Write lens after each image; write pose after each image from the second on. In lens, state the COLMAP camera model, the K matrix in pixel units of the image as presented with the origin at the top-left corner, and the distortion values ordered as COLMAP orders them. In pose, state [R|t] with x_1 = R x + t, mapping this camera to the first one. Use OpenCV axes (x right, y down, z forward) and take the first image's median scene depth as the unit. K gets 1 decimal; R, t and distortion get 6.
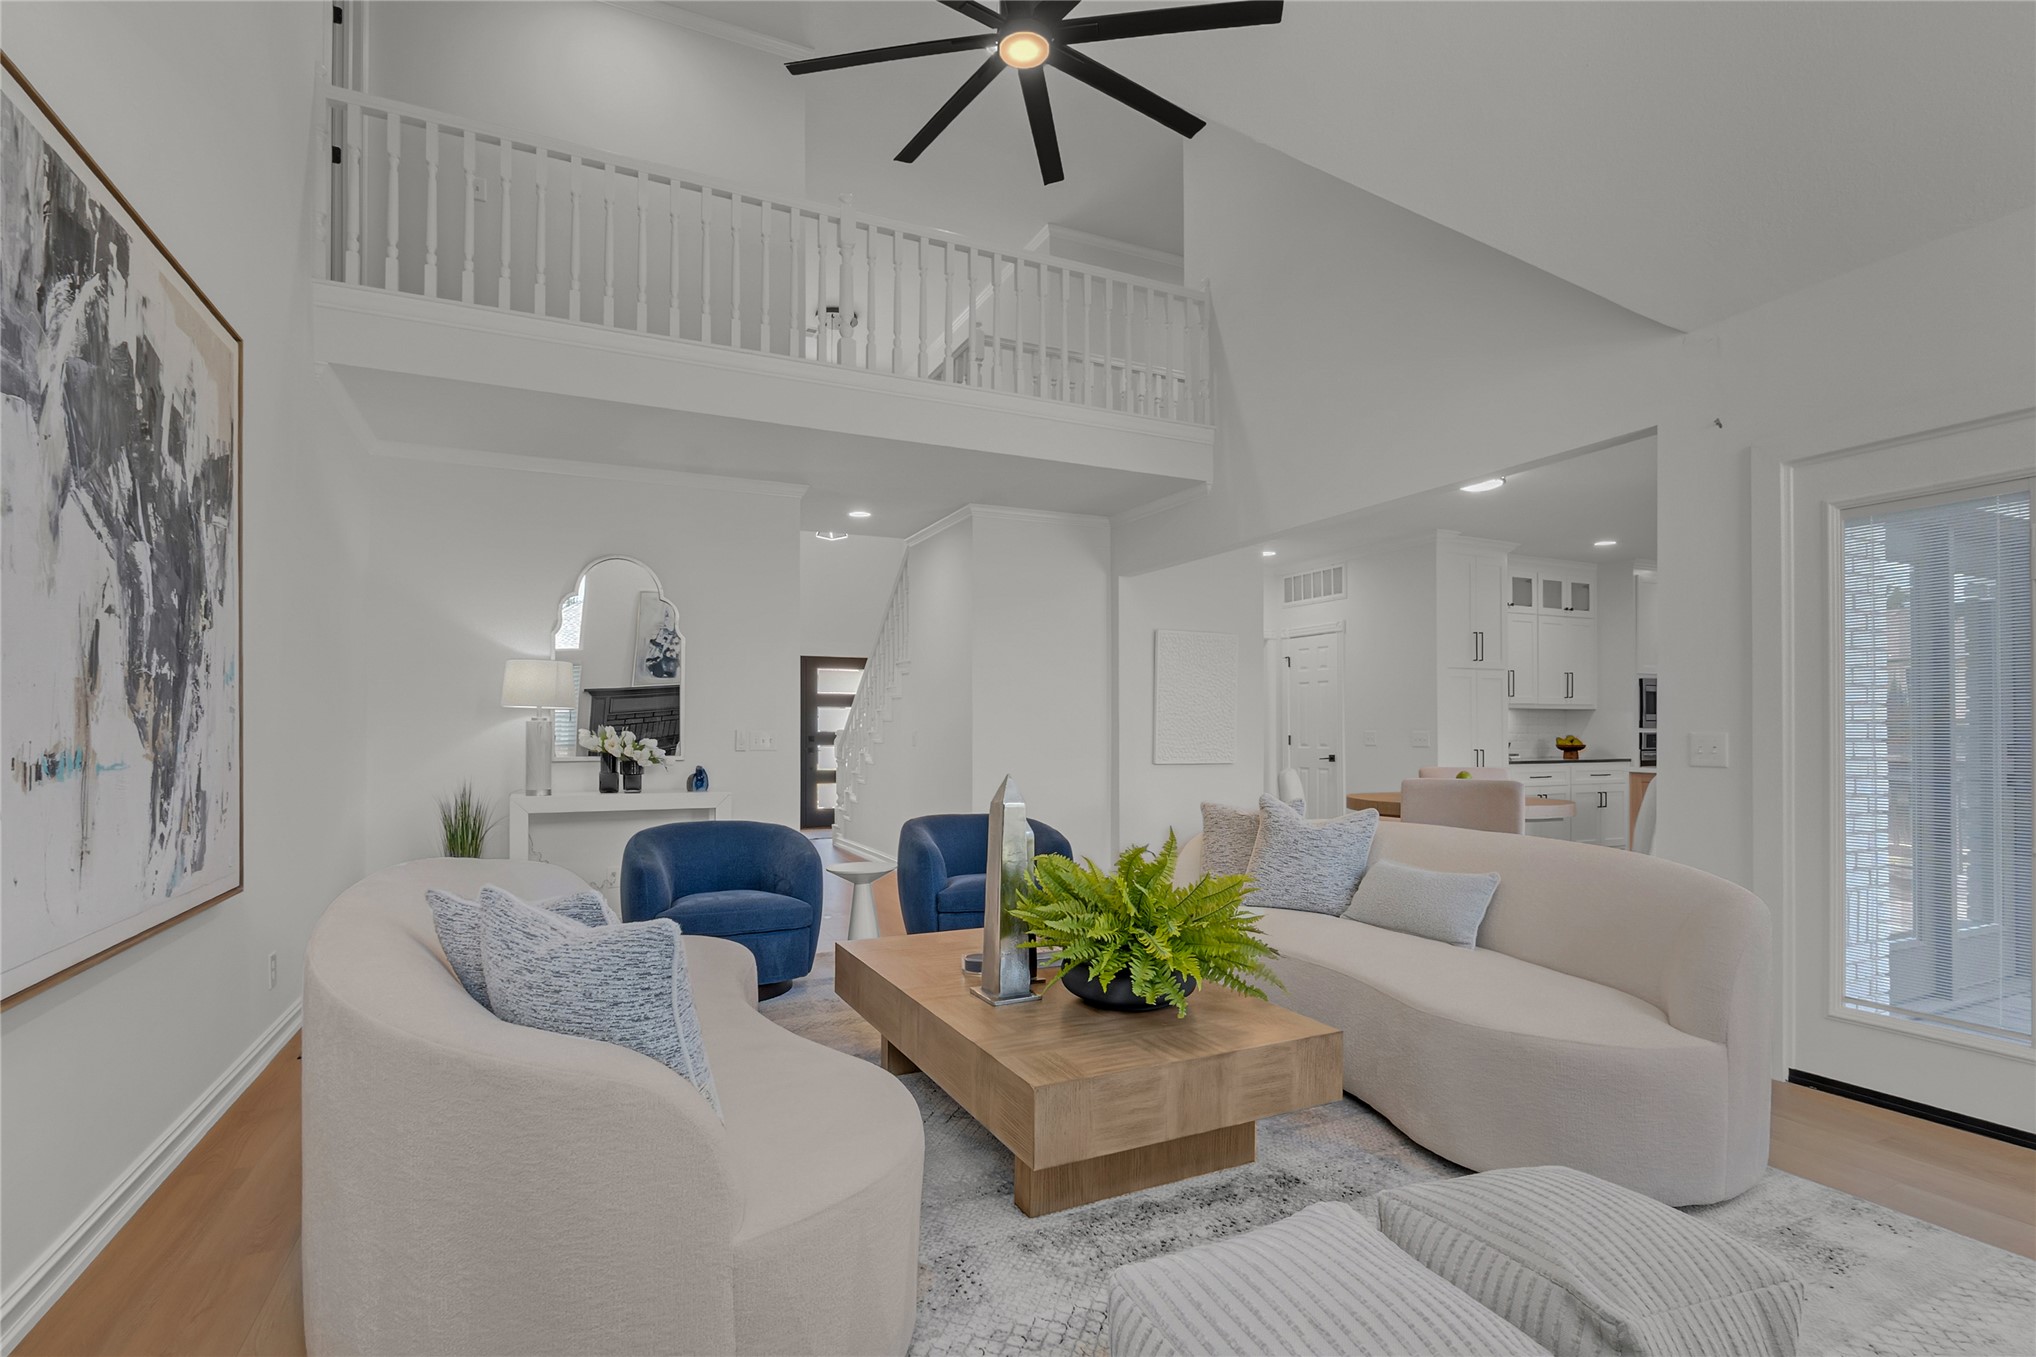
lens RADIAL K [[955.4, 0, 1020.9], [0, 955.4, 728.0], [0, 0, 1]] dist [-0.012989, 0.002992]
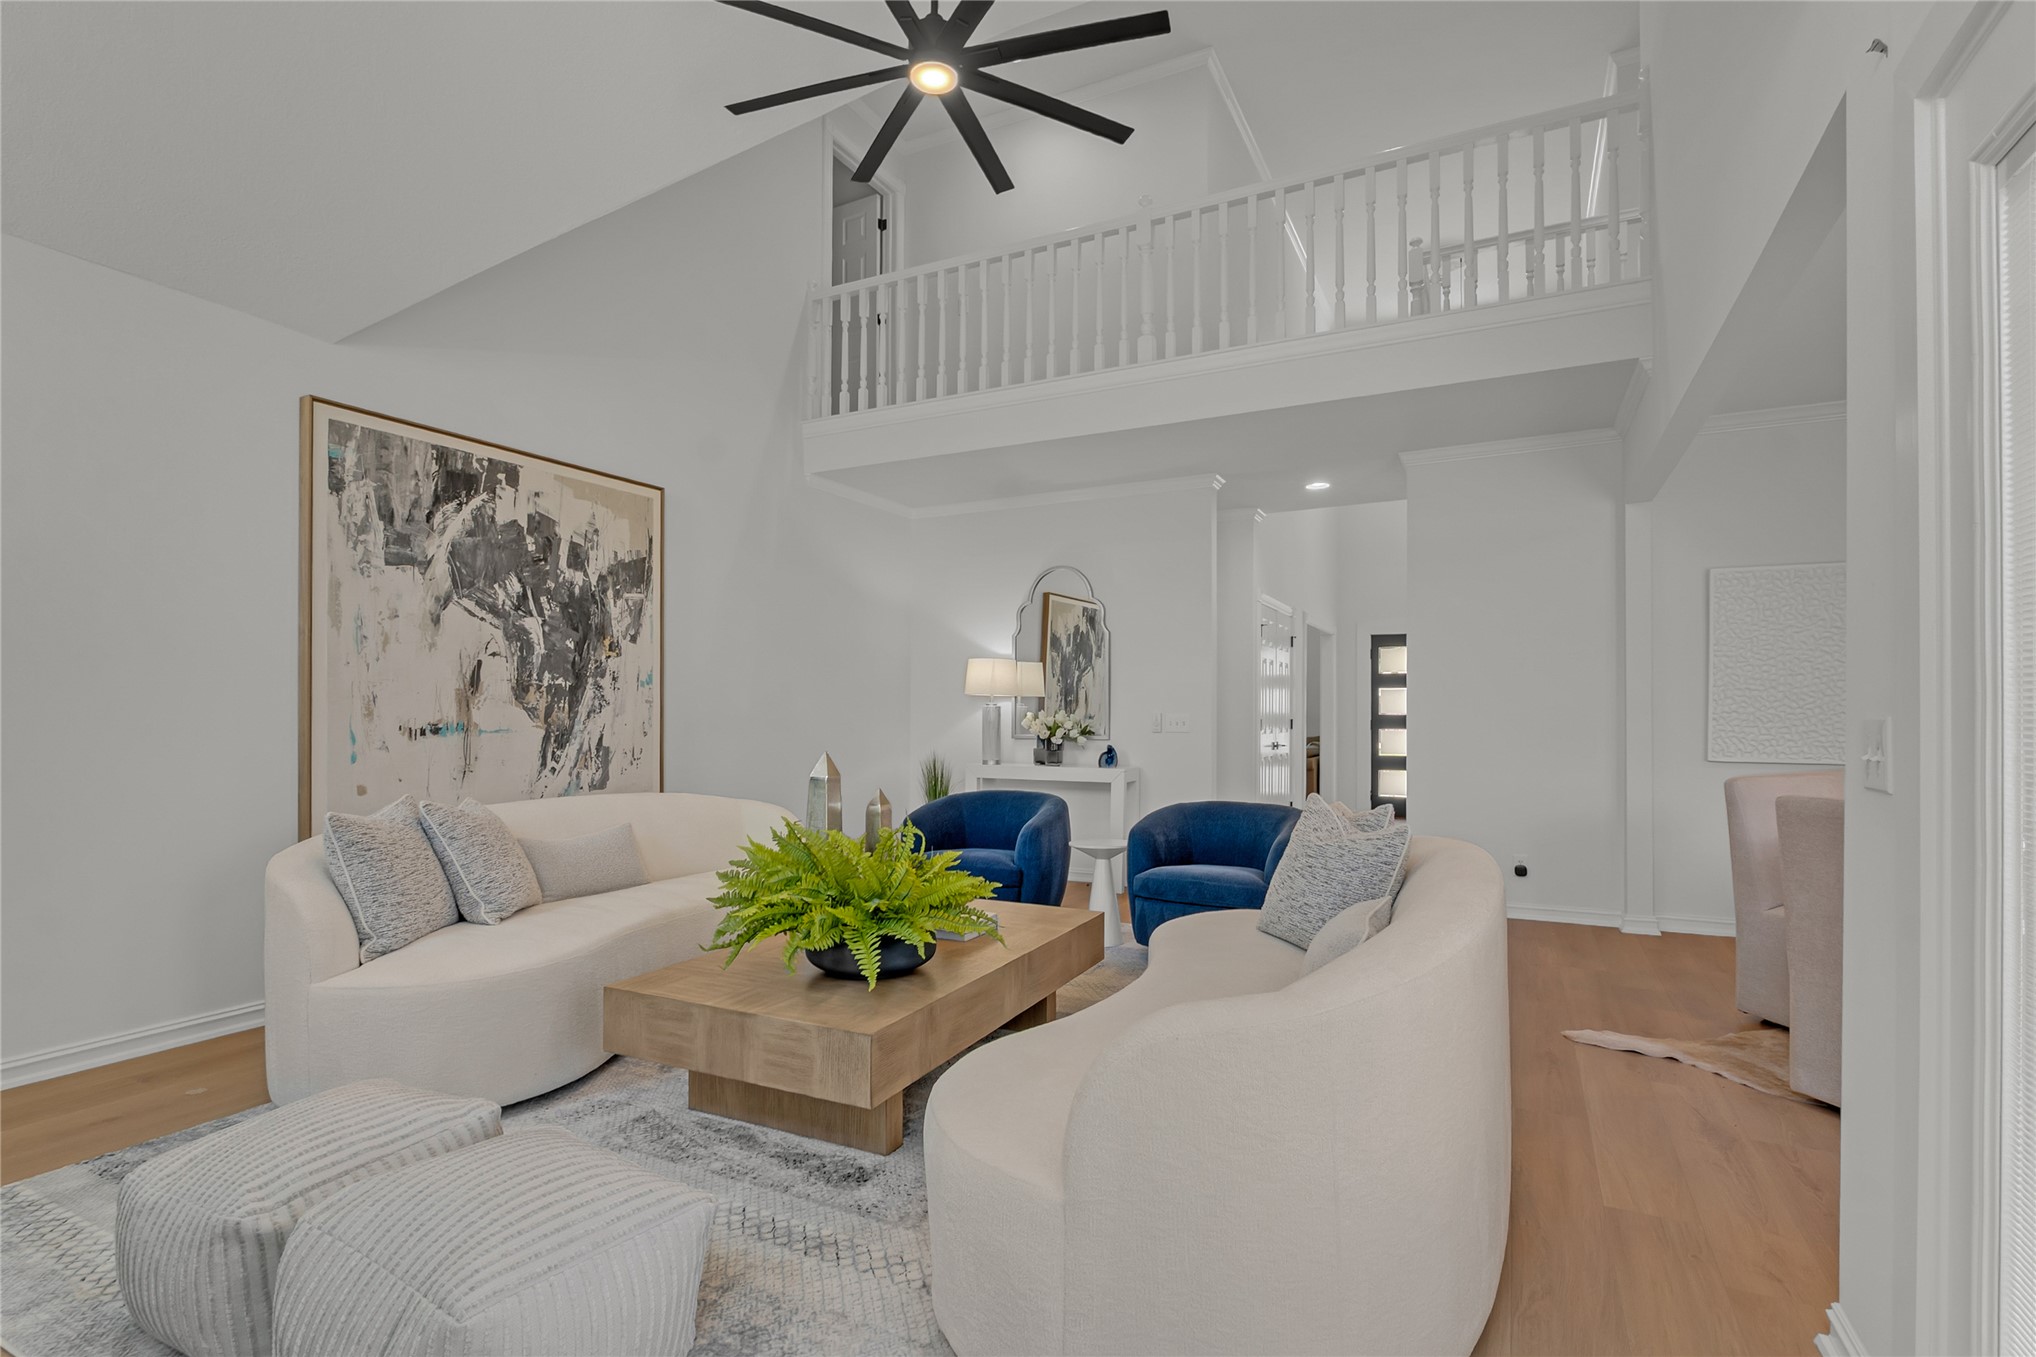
lens RADIAL K [[955.4, 0, 1027.9], [0, 955.4, 705.7], [0, 0, 1]] dist [-0.012989, 0.002992]
pose [[0.620375, -0.006964, -0.784274, 1.228820], [0.002093, 0.999972, -0.007224, 0.003050], [0.784302, 0.002840, 0.620372, 0.568389]]
